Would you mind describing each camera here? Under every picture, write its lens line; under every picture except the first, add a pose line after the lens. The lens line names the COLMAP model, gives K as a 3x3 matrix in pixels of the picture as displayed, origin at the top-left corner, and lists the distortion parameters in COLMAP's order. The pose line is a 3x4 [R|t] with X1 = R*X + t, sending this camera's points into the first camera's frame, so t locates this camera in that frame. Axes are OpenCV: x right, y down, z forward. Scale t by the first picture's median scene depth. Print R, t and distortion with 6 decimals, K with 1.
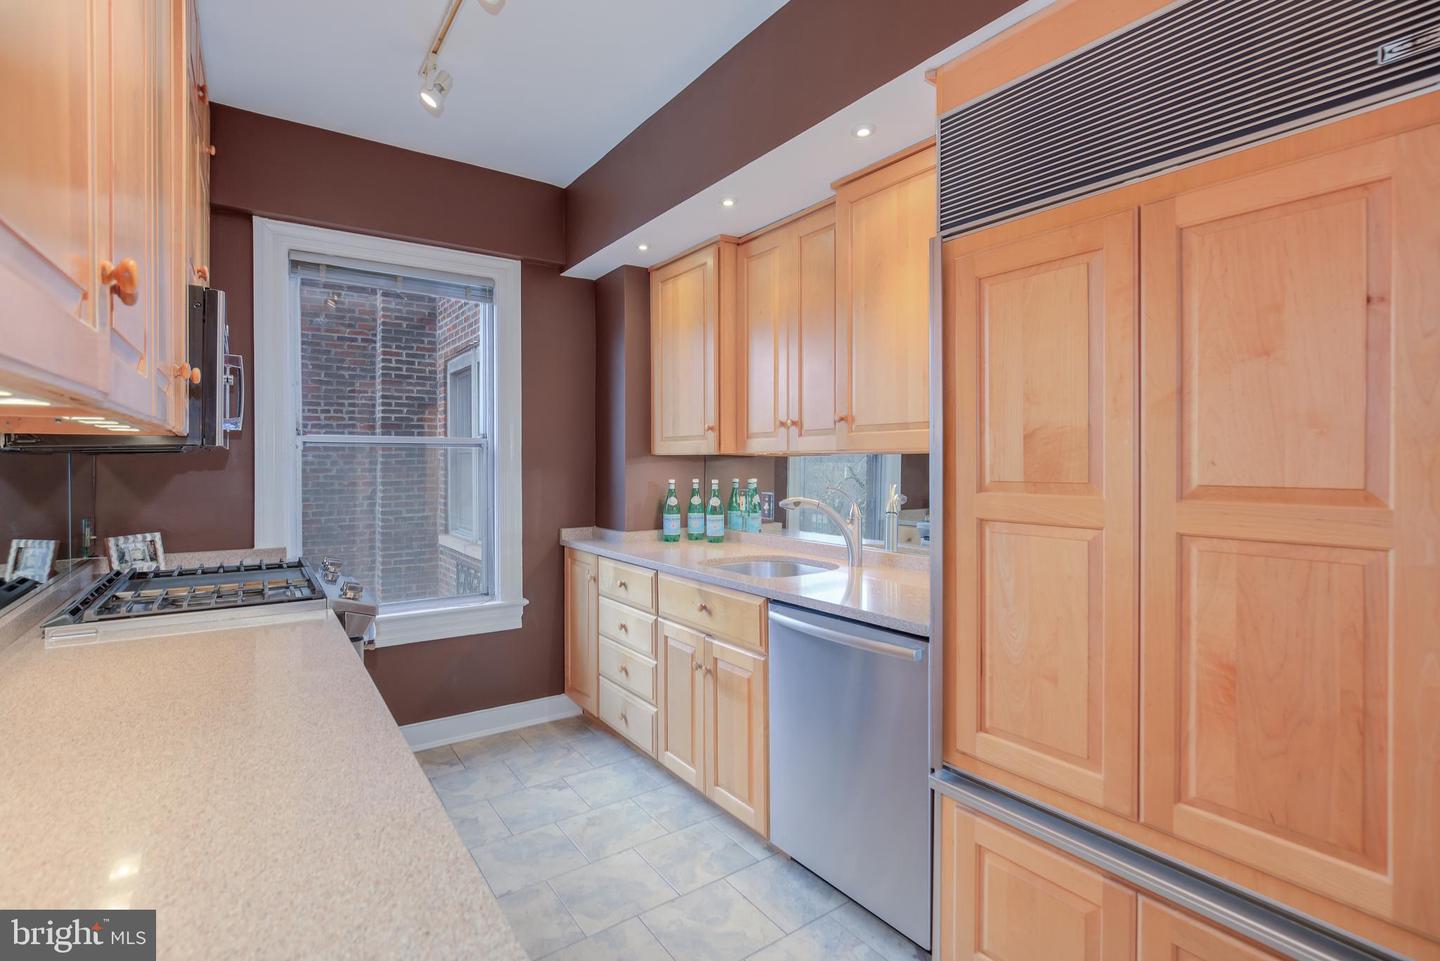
lens RADIAL K [[660.5, 0, 715.6], [0, 660.5, 471.5], [0, 0, 1]] dist [-0.019279, 0.004454]
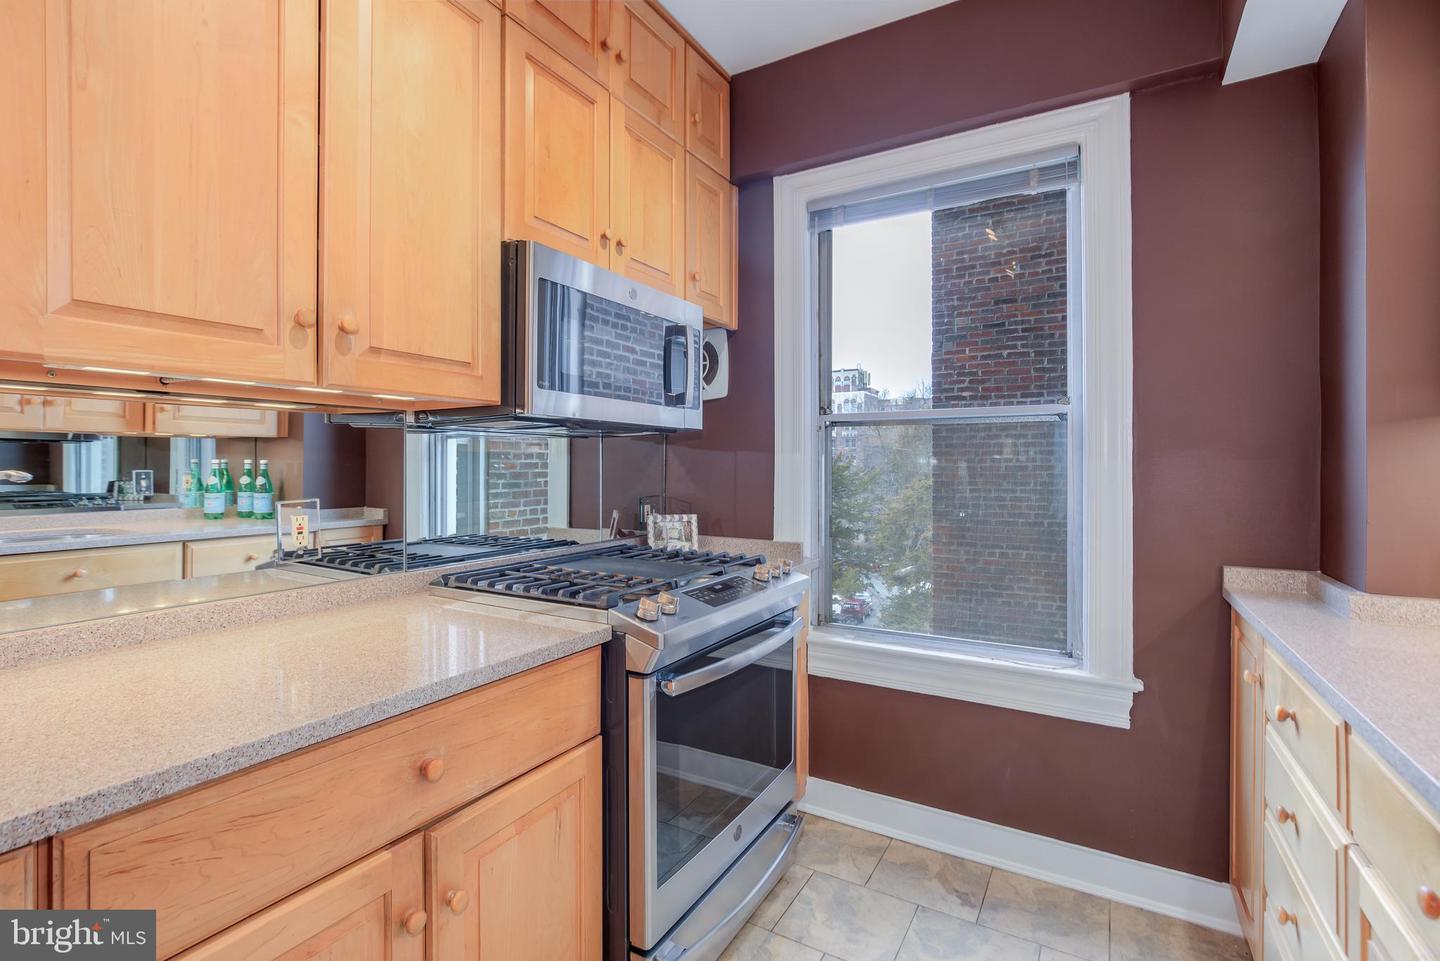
lens RADIAL K [[660.5, 0, 711.6], [0, 660.5, 467.1], [0, 0, 1]] dist [-0.019279, 0.004454]
pose [[0.406115, 0.002307, -0.913819, 0.089291], [-0.015324, 0.999873, -0.004286, 0.018925], [0.913693, 0.015743, 0.406099, 0.492248]]
